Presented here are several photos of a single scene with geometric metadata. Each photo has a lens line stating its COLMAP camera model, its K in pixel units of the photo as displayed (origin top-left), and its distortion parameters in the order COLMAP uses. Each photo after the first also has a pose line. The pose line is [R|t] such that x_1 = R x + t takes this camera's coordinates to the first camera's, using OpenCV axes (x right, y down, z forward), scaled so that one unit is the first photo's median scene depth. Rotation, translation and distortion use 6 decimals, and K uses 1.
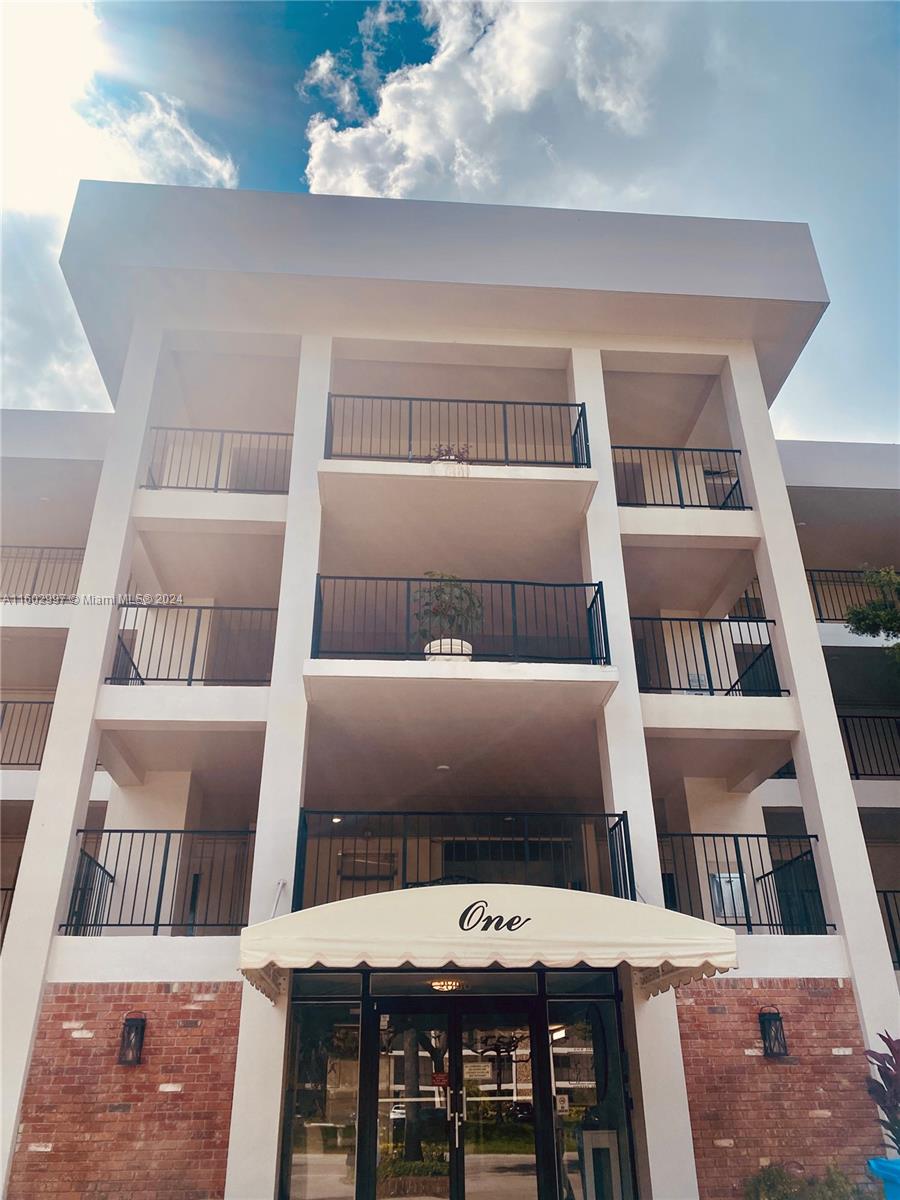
lens RADIAL K [[917.2, 0, 450.0], [0, 917.2, 600.0], [0, 0, 1]] dist [-0.001878, 0.005643]
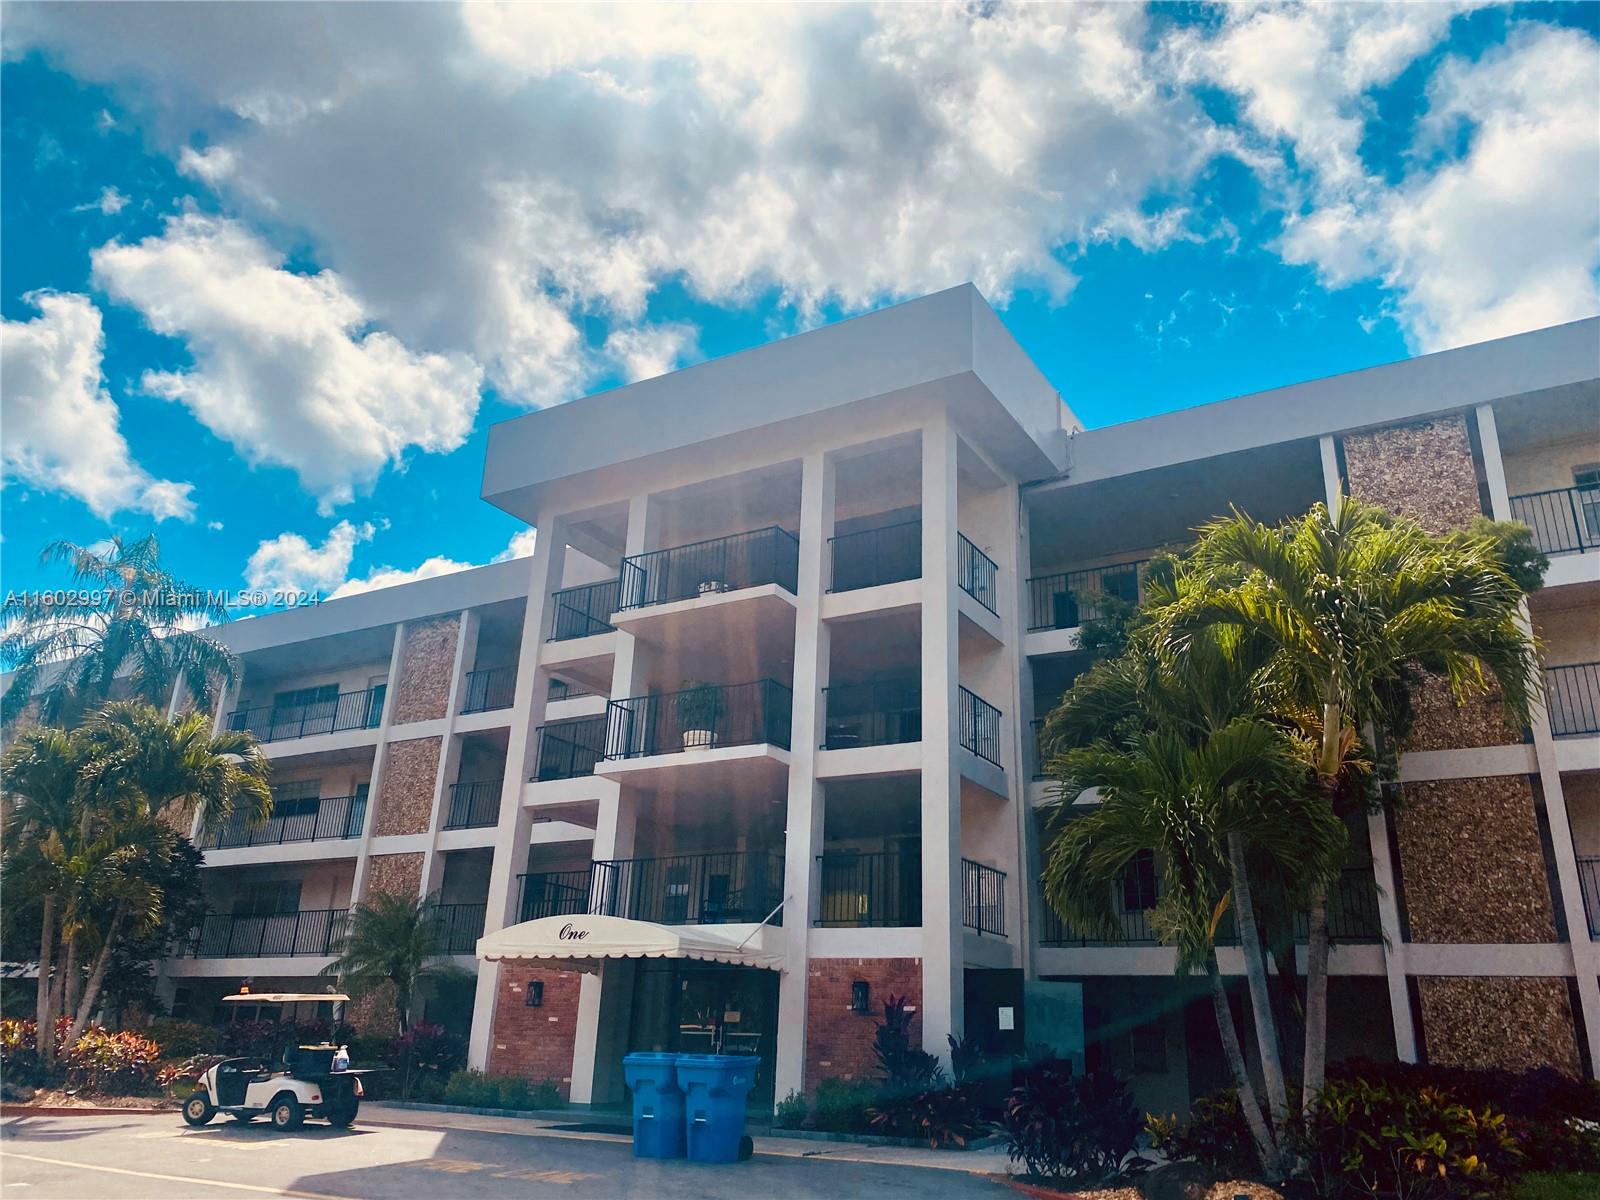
lens RADIAL K [[1205.2, 0, 826.8], [0, 1205.2, 585.5], [0, 0, 1]] dist [-0.001057, -0.008381]
pose [[0.823361, -0.170234, -0.541385, 1.425492], [0.229073, 0.972477, 0.042596, -0.247047], [0.519233, -0.159089, 0.839695, -0.516060]]
